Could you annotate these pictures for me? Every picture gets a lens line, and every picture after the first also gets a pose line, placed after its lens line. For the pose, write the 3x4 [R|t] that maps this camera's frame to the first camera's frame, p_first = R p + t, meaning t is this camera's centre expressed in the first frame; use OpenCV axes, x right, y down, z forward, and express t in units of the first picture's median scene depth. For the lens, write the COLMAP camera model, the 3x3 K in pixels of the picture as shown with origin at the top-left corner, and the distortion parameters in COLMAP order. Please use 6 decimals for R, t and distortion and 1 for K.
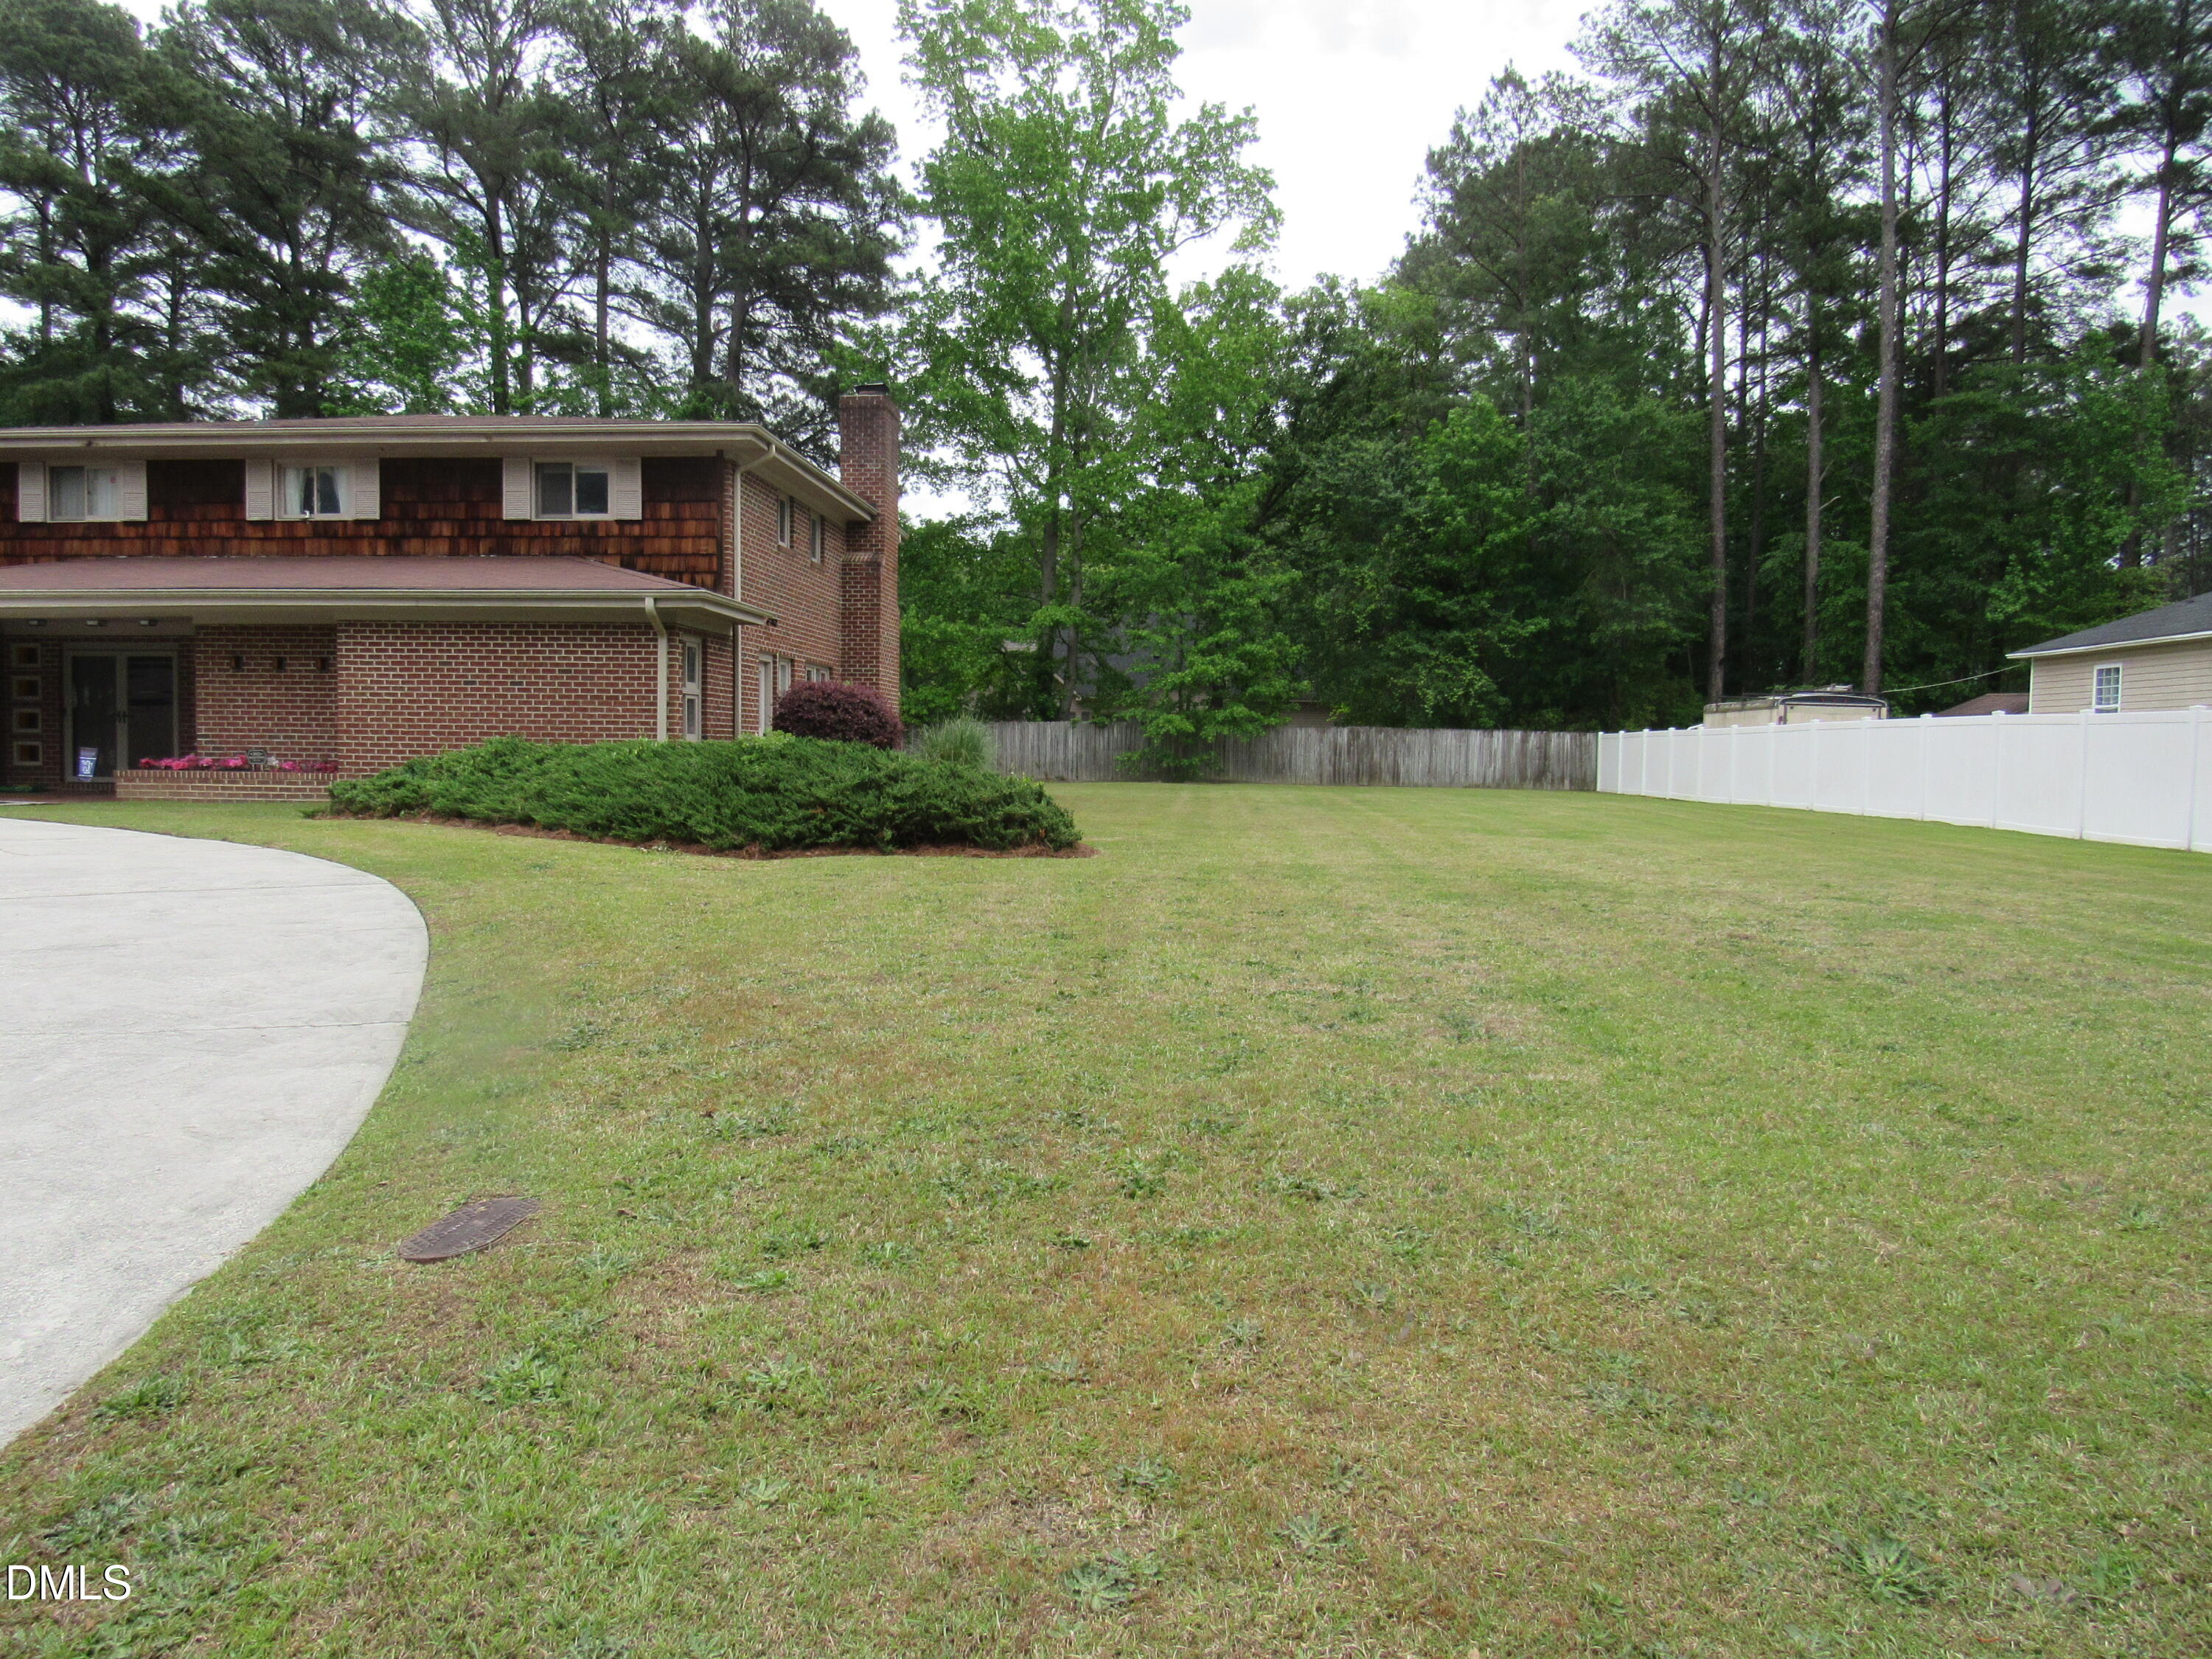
lens RADIAL K [[1563.8, 0, 1108.8], [0, 1563.8, 855.0], [0, 0, 1]] dist [-0.034081, -0.006186]
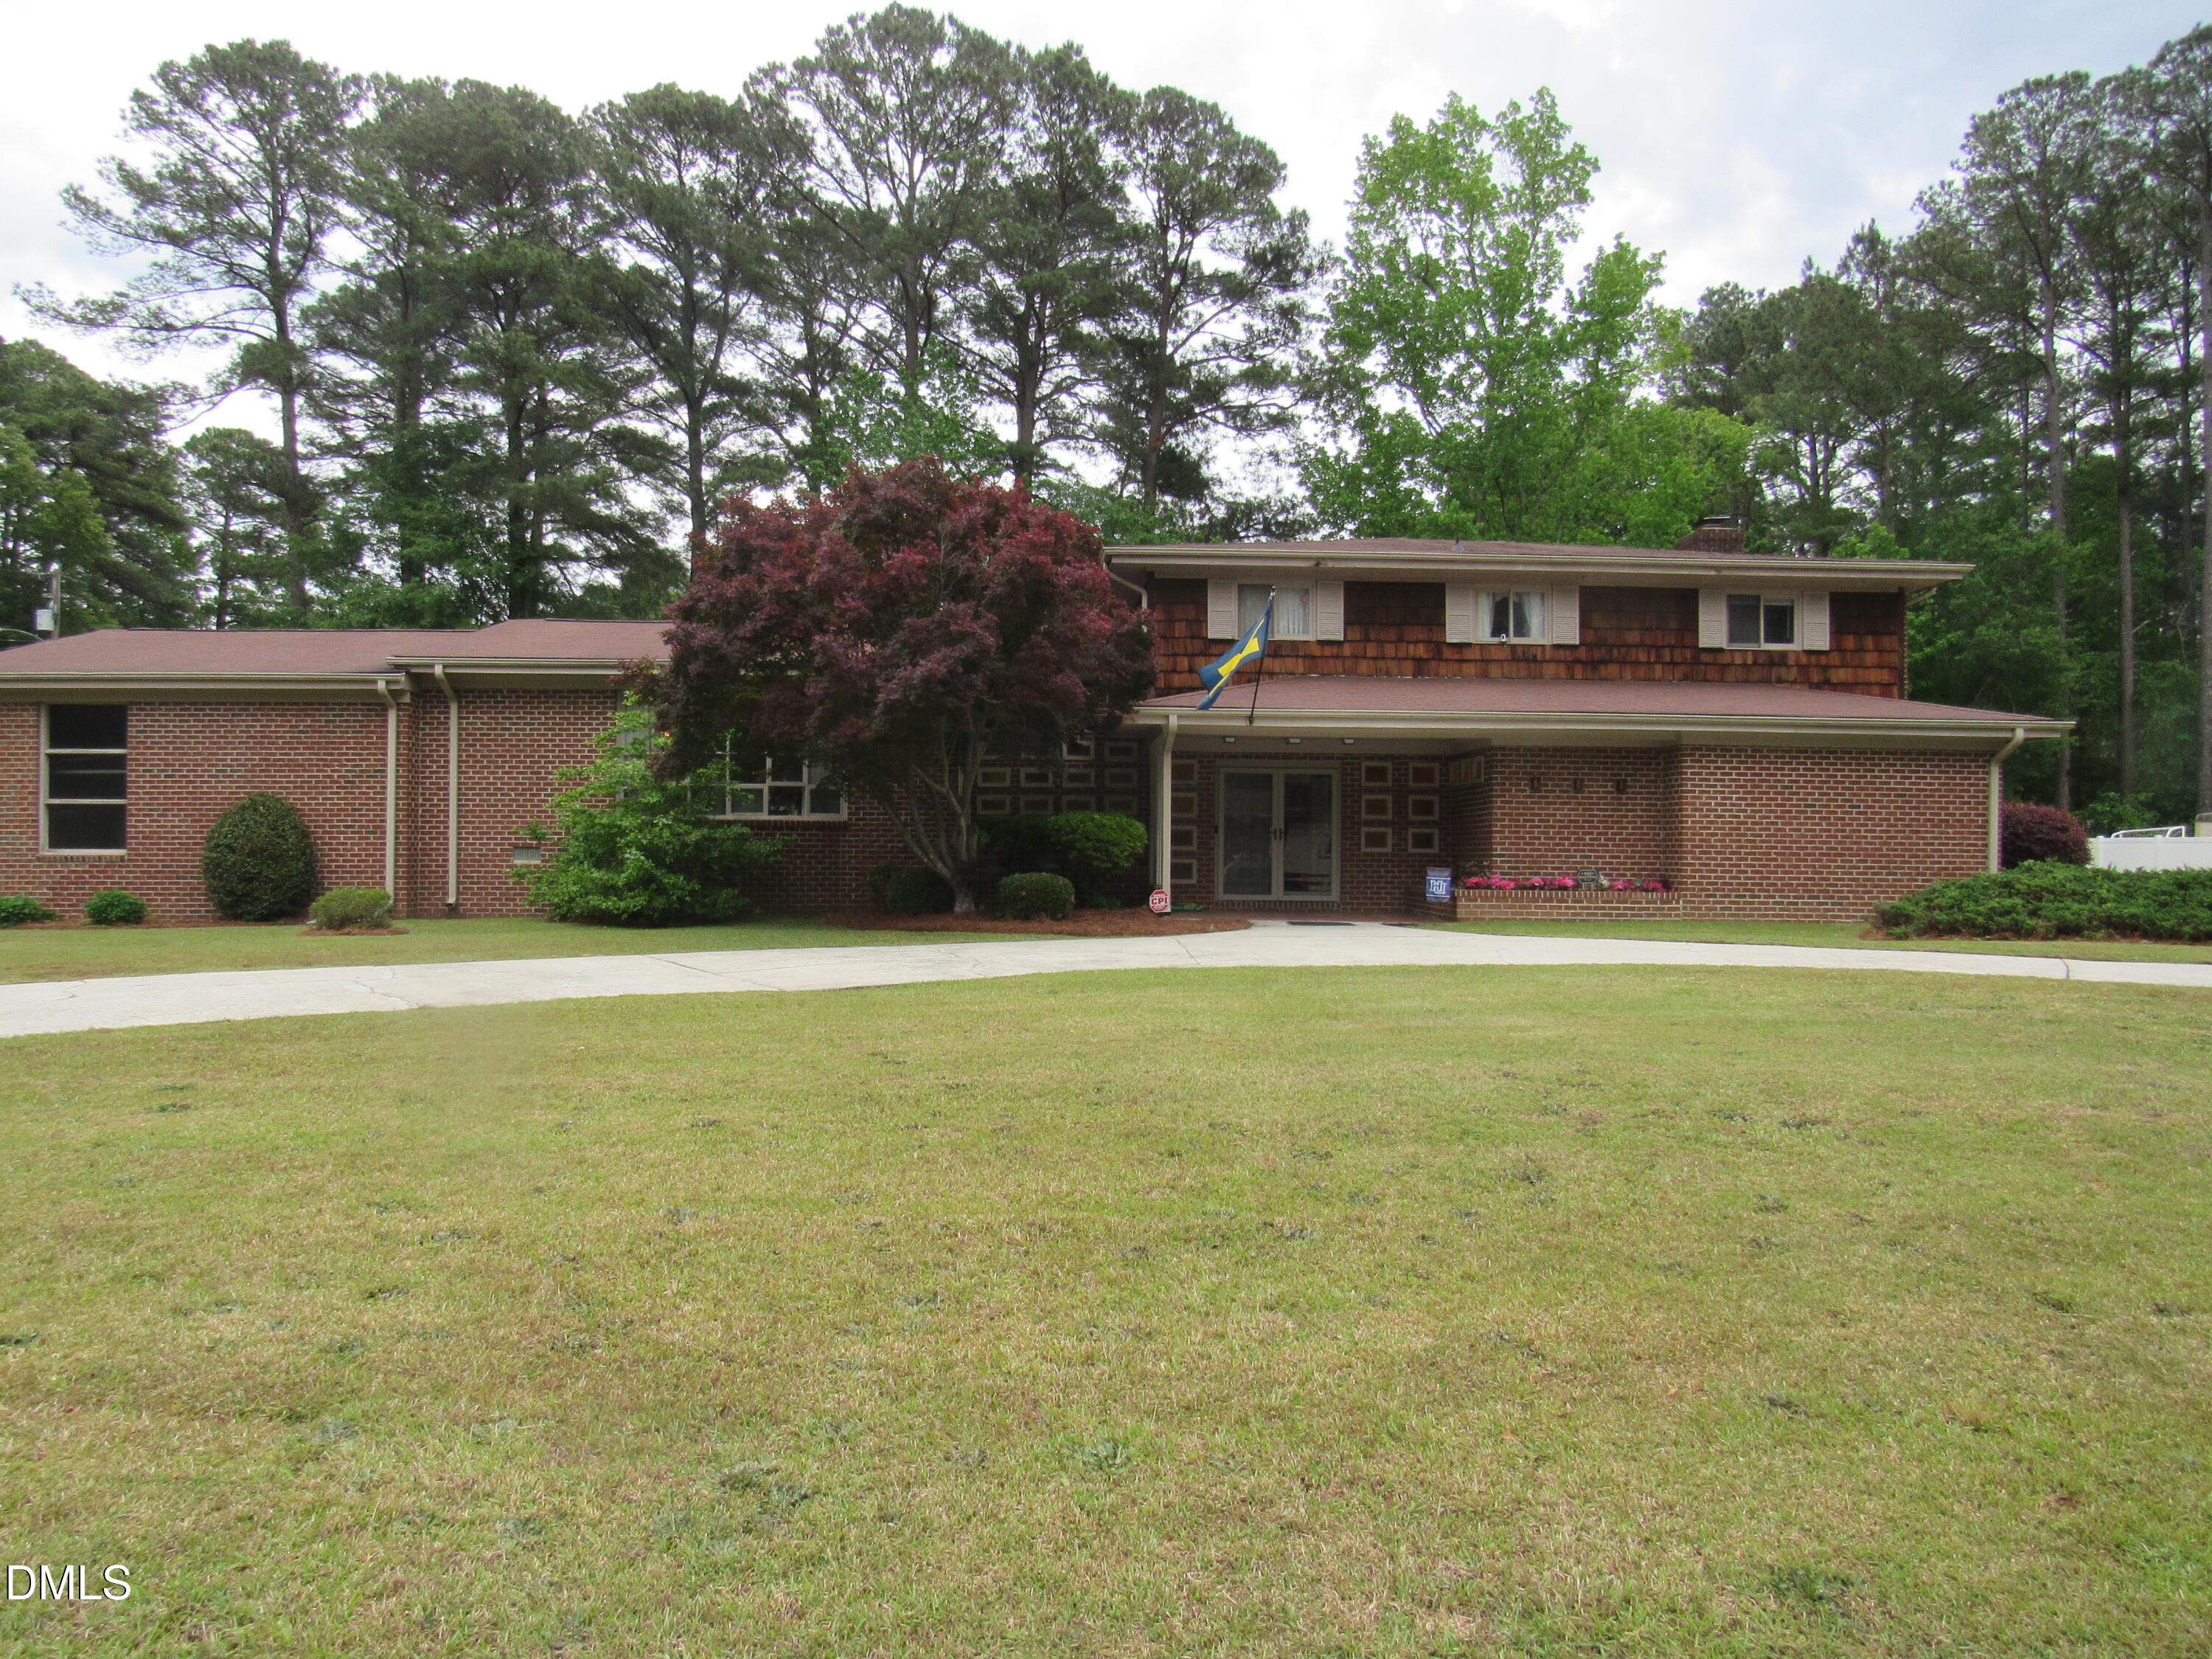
lens RADIAL K [[1564.7, 0, 1102.8], [0, 1564.7, 869.9], [0, 0, 1]] dist [-0.059480, 0.046646]
pose [[0.995705, -0.003671, 0.092515, -0.885768], [0.008629, 0.998544, -0.053249, -0.014756], [-0.092185, 0.053818, 0.994286, 0.008617]]
